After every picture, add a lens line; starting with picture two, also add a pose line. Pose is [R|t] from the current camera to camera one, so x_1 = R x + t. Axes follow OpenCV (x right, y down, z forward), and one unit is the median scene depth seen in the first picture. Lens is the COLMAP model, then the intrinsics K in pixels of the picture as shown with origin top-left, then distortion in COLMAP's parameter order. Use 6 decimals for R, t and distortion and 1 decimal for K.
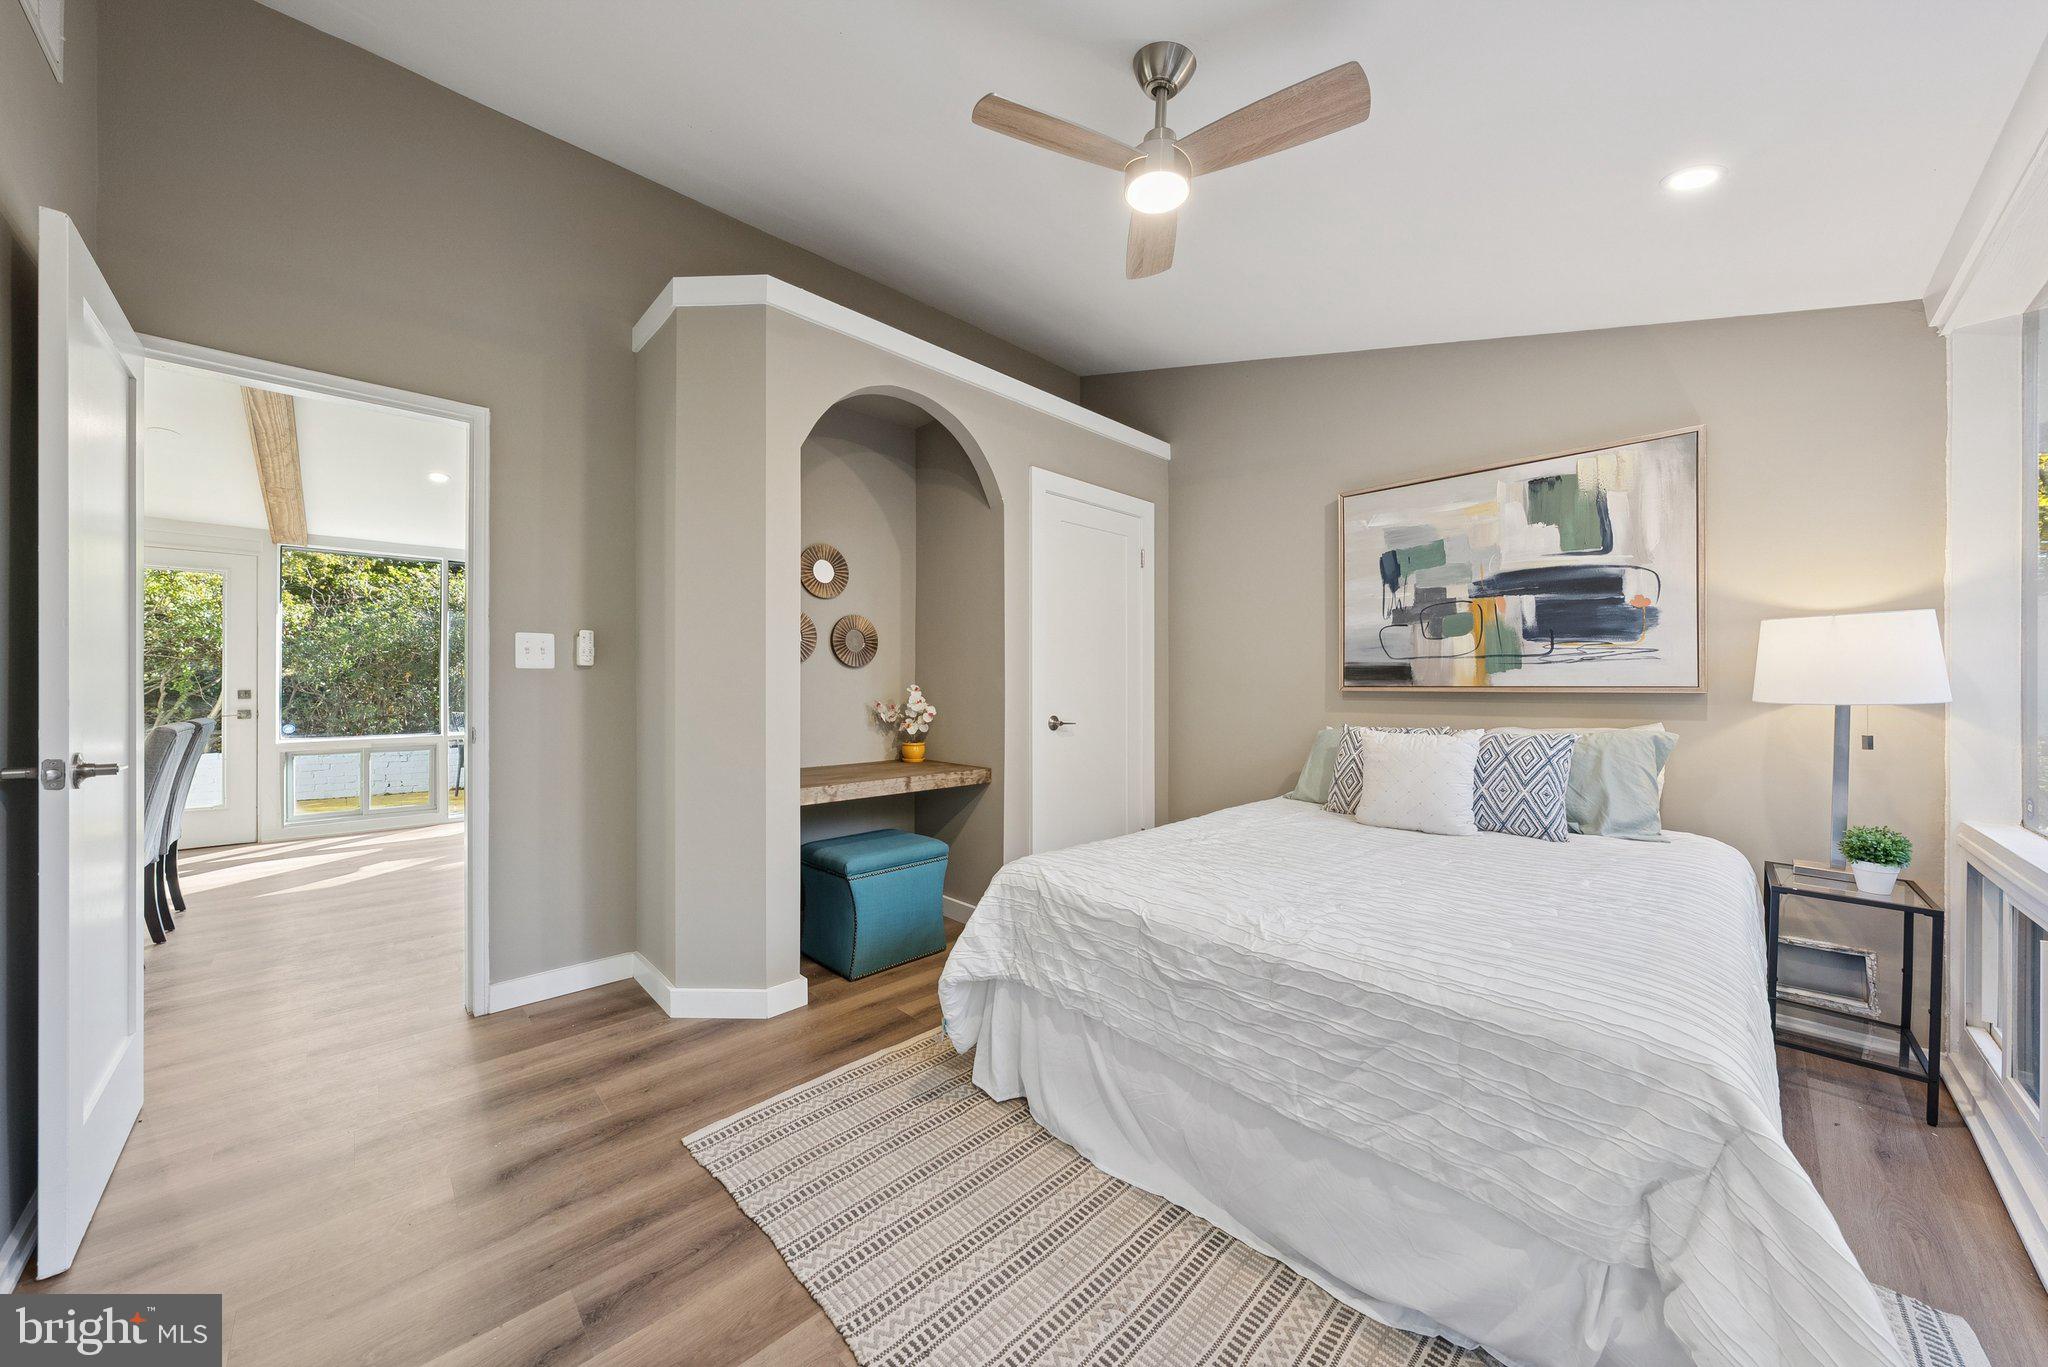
lens RADIAL K [[698.1, 0, 1010.7], [0, 698.1, 681.5], [0, 0, 1]] dist [-0.011561, 0.000006]
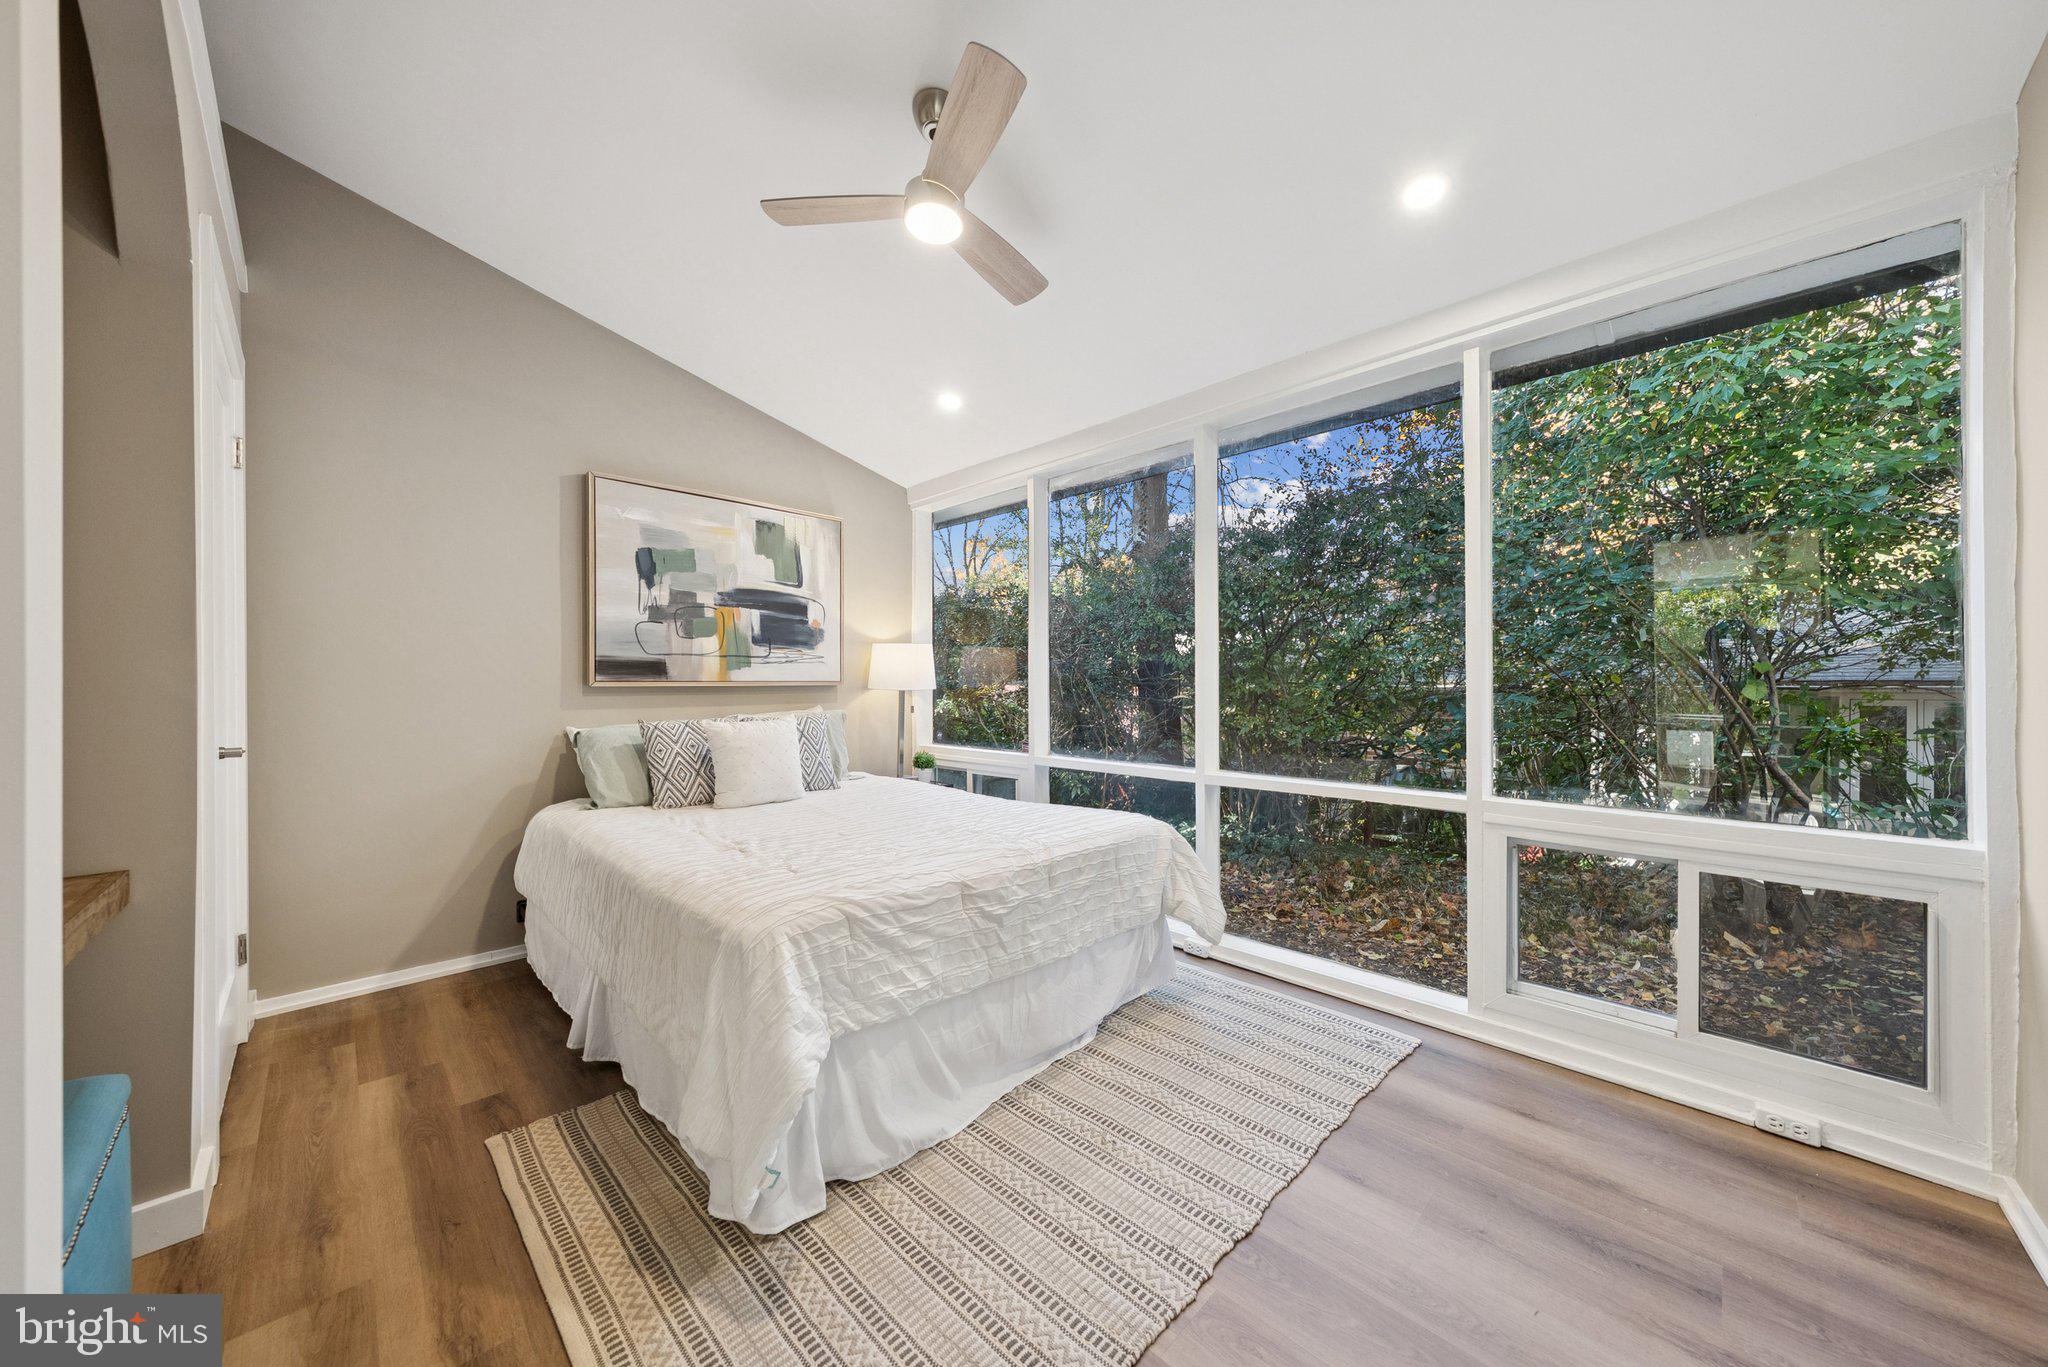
lens RADIAL K [[698.1, 0, 1018.3], [0, 698.1, 683.6], [0, 0, 1]] dist [-0.011561, 0.000006]
pose [[-0.026005, 0.001850, 0.999660, -0.557582], [-0.001131, 0.999998, -0.001880, 0.013485], [-0.999661, -0.001179, -0.026003, 0.562583]]
